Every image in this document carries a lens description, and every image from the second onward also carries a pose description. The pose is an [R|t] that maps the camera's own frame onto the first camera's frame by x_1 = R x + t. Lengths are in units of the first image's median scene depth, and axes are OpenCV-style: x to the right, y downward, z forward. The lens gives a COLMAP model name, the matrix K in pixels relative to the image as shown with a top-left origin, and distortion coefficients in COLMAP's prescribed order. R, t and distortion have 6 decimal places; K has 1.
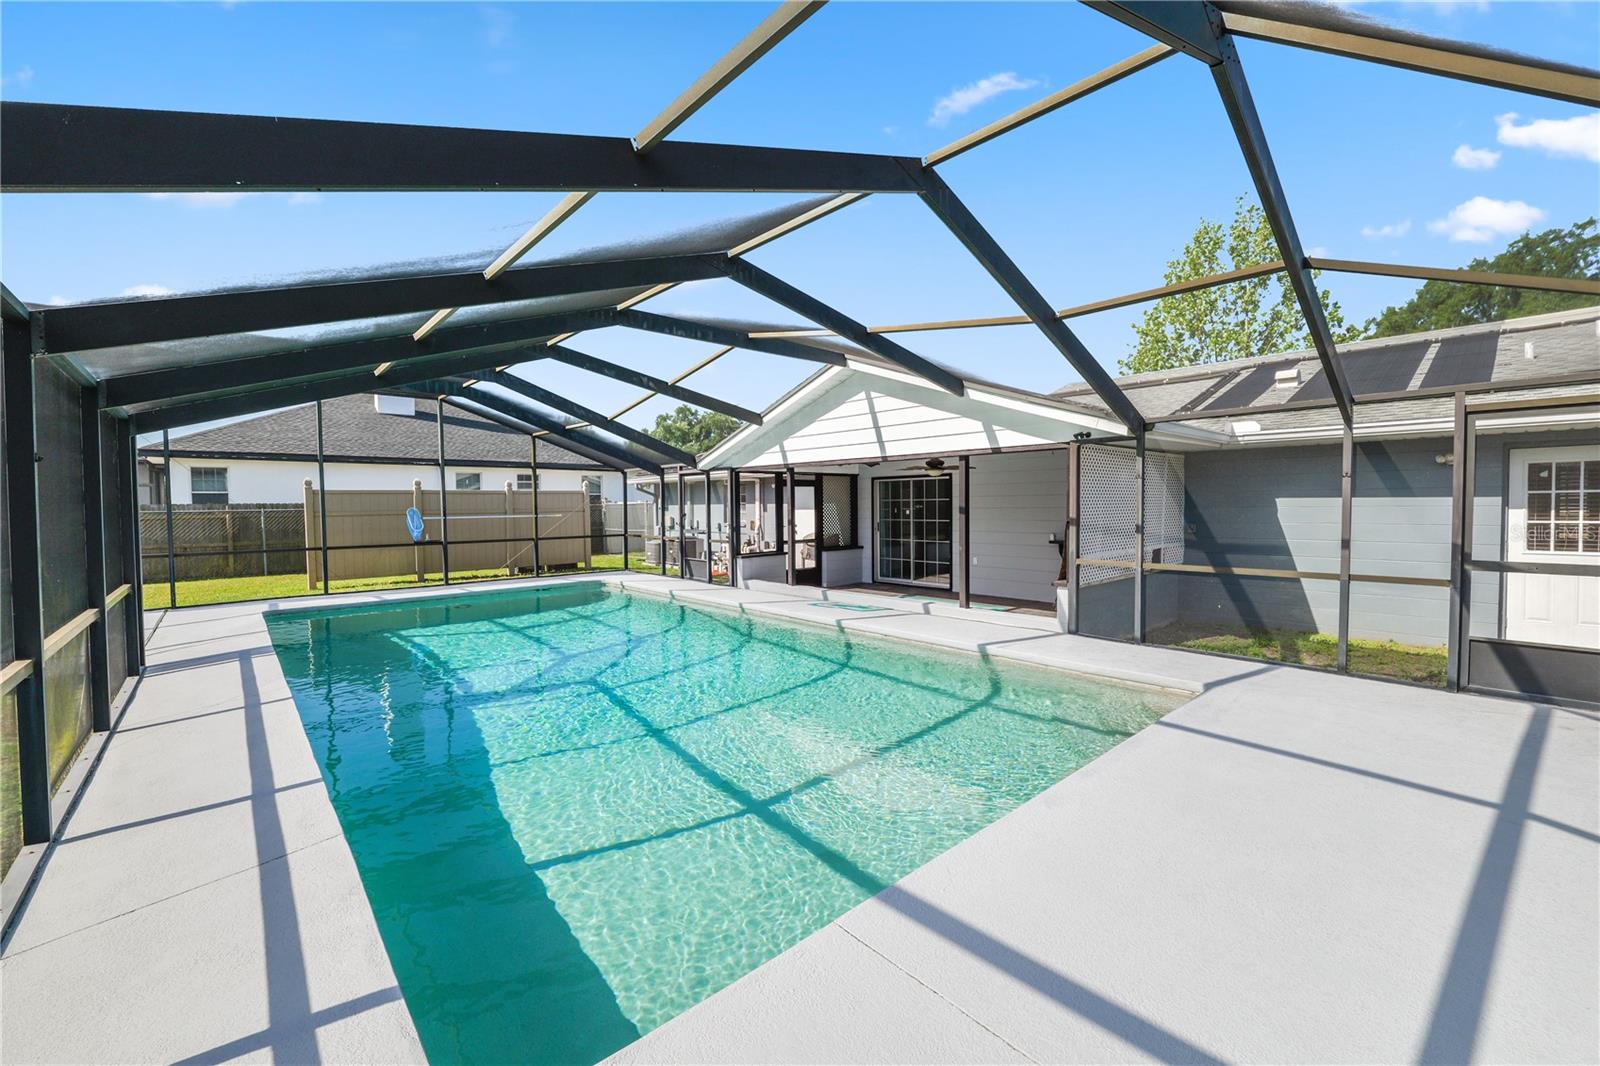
lens RADIAL K [[657.5, 0, 809.1], [0, 657.5, 530.0], [0, 0, 1]] dist [-0.013272, 0.000612]
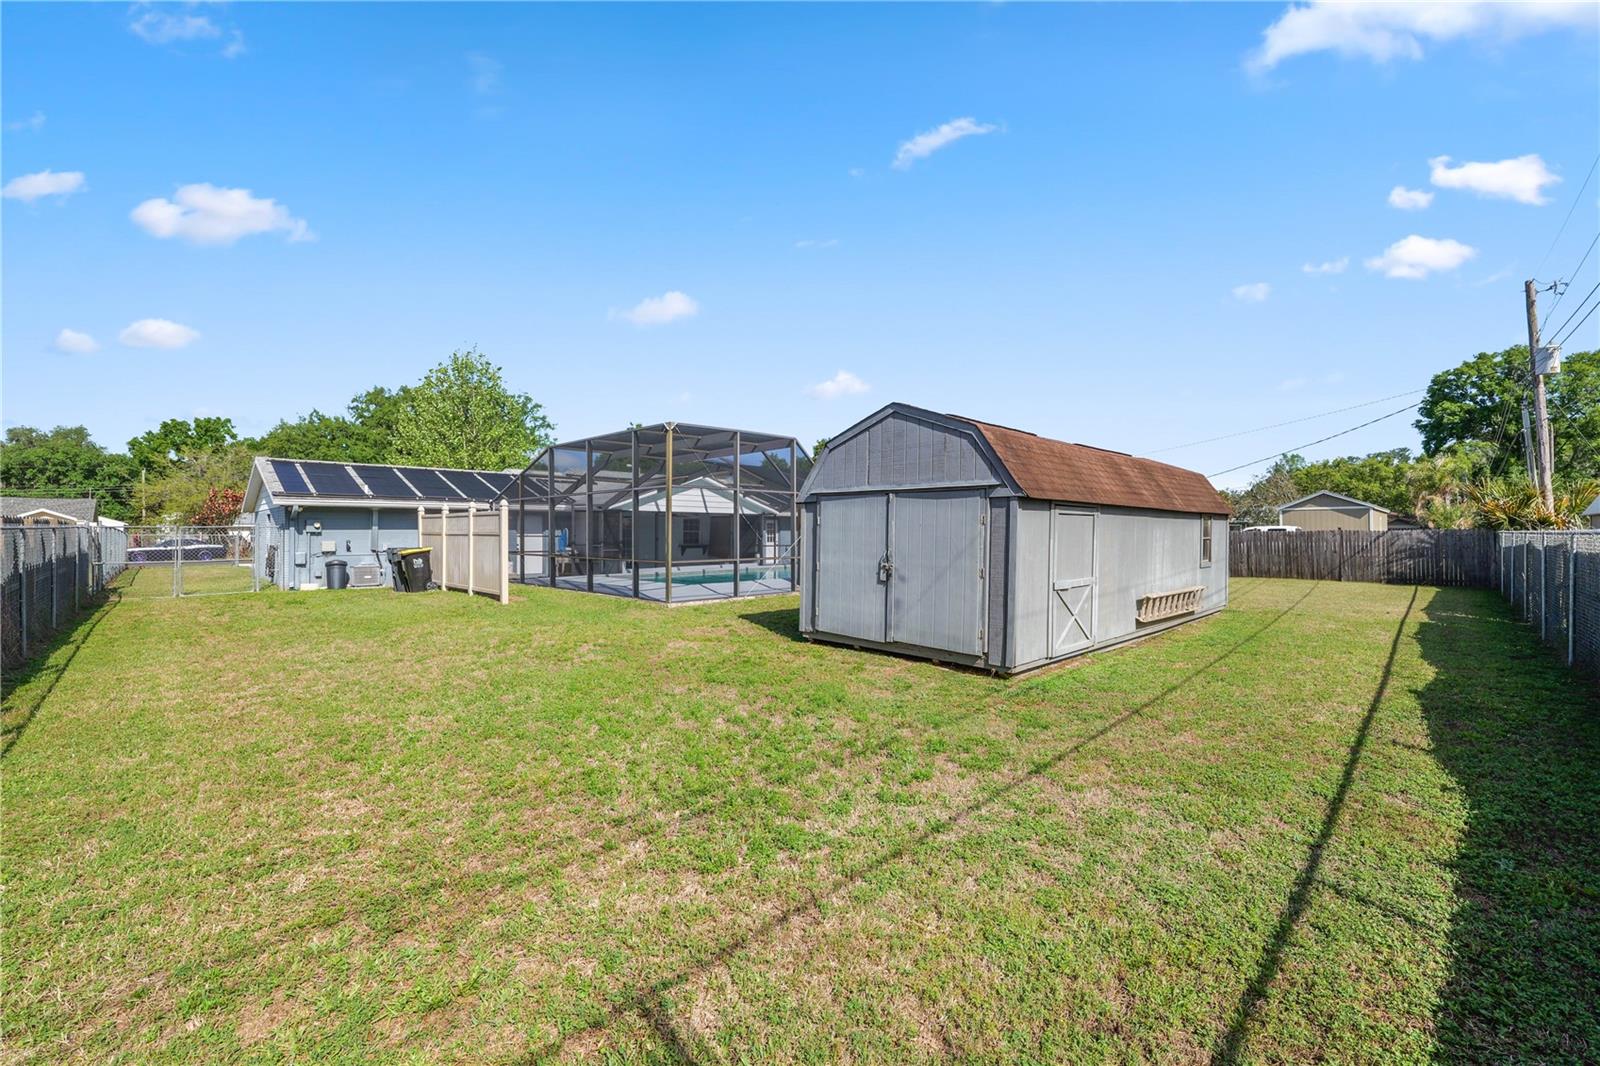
lens RADIAL K [[657.5, 0, 798.0], [0, 657.5, 535.4], [0, 0, 1]] dist [-0.013272, 0.000612]
pose [[-0.050372, 0.015779, 0.998606, -2.016959], [0.048221, 0.998747, -0.013348, 0.027542], [-0.997566, 0.047481, -0.051070, 0.594959]]
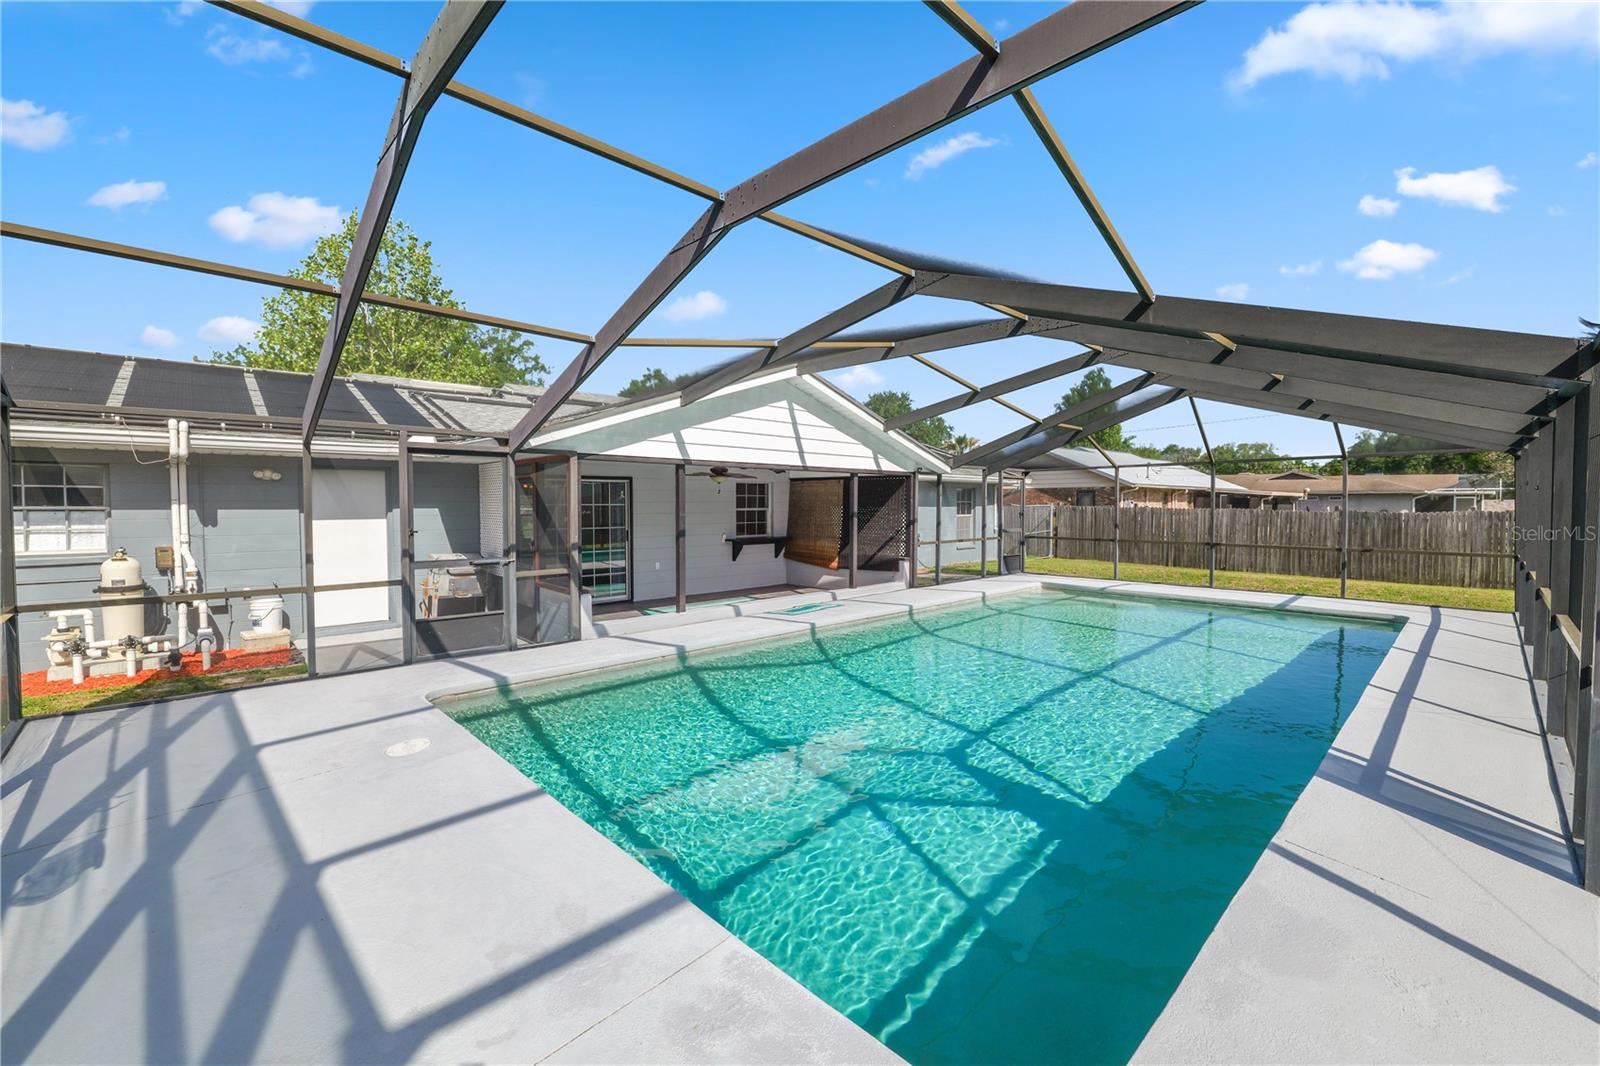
lens RADIAL K [[657.5, 0, 795.2], [0, 657.5, 531.6], [0, 0, 1]] dist [-0.013272, 0.000612]
pose [[-0.012208, -0.023659, 0.999646, -0.758271], [0.043903, 0.998743, 0.024173, -0.023361], [-0.998961, 0.044183, -0.011154, 0.797775]]
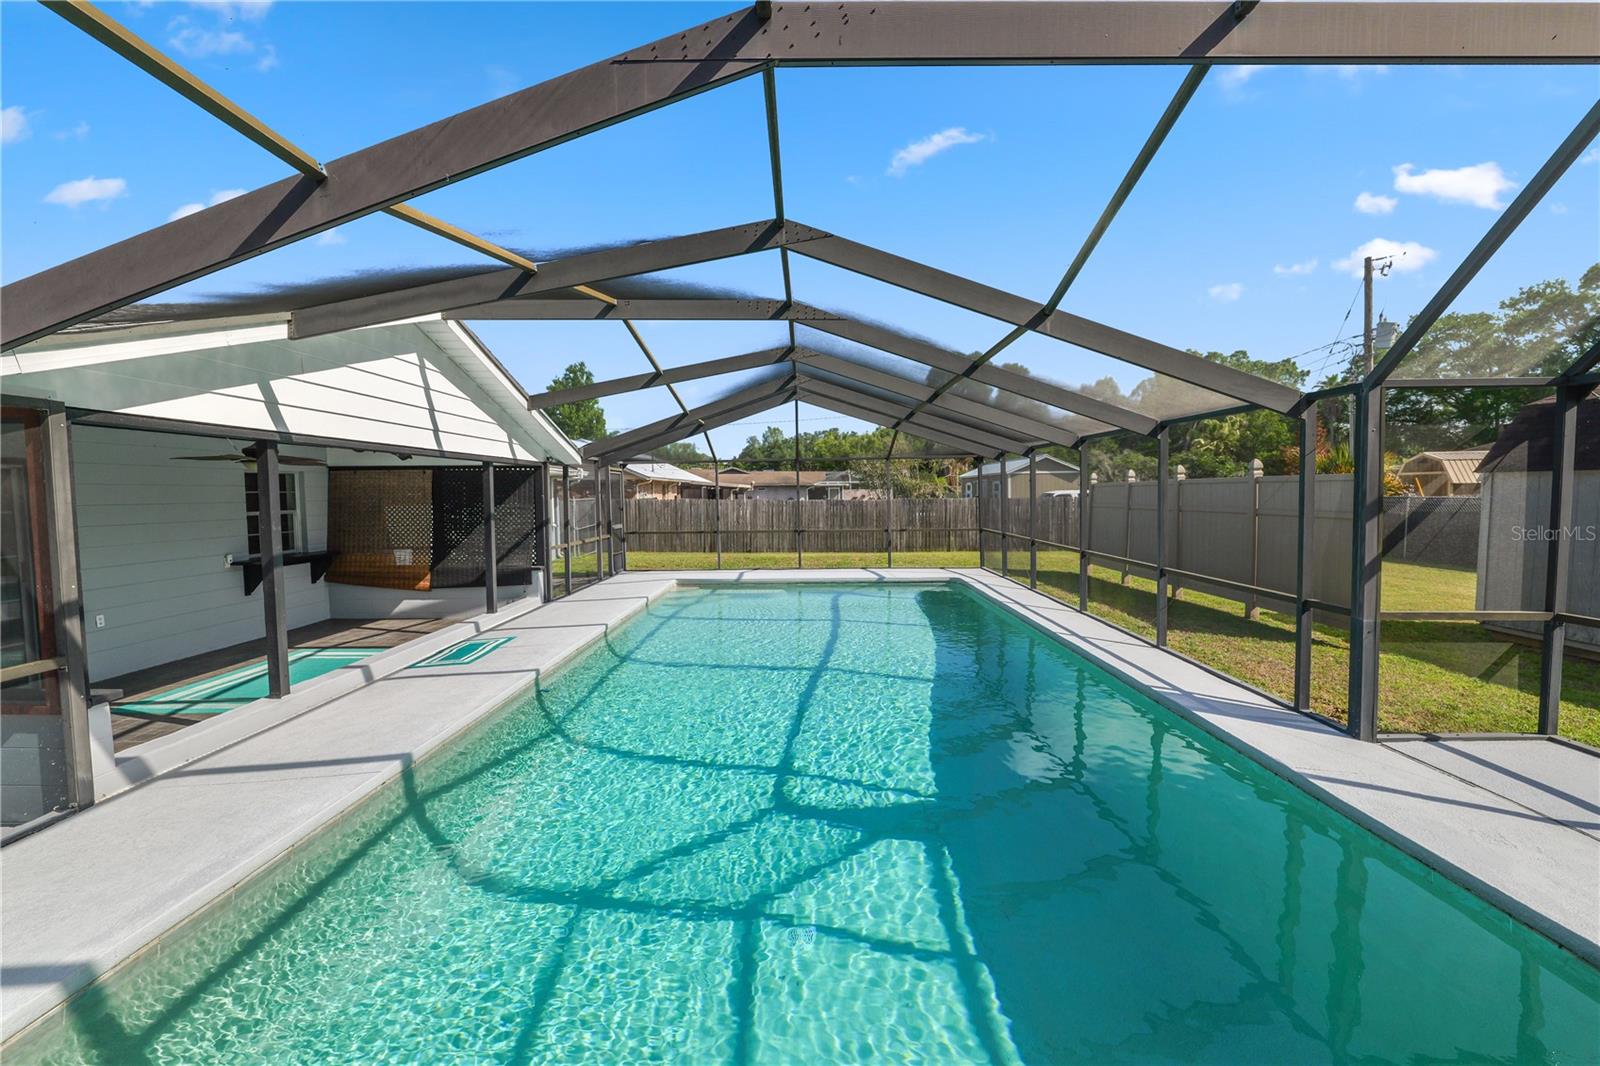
lens RADIAL K [[657.5, 0, 804.2], [0, 657.5, 531.6], [0, 0, 1]] dist [-0.013272, 0.000612]
pose [[-0.732734, -0.013483, 0.680381, -0.557657], [0.054976, 0.995363, 0.078932, -0.042123], [-0.678291, 0.095241, -0.728595, 0.988721]]
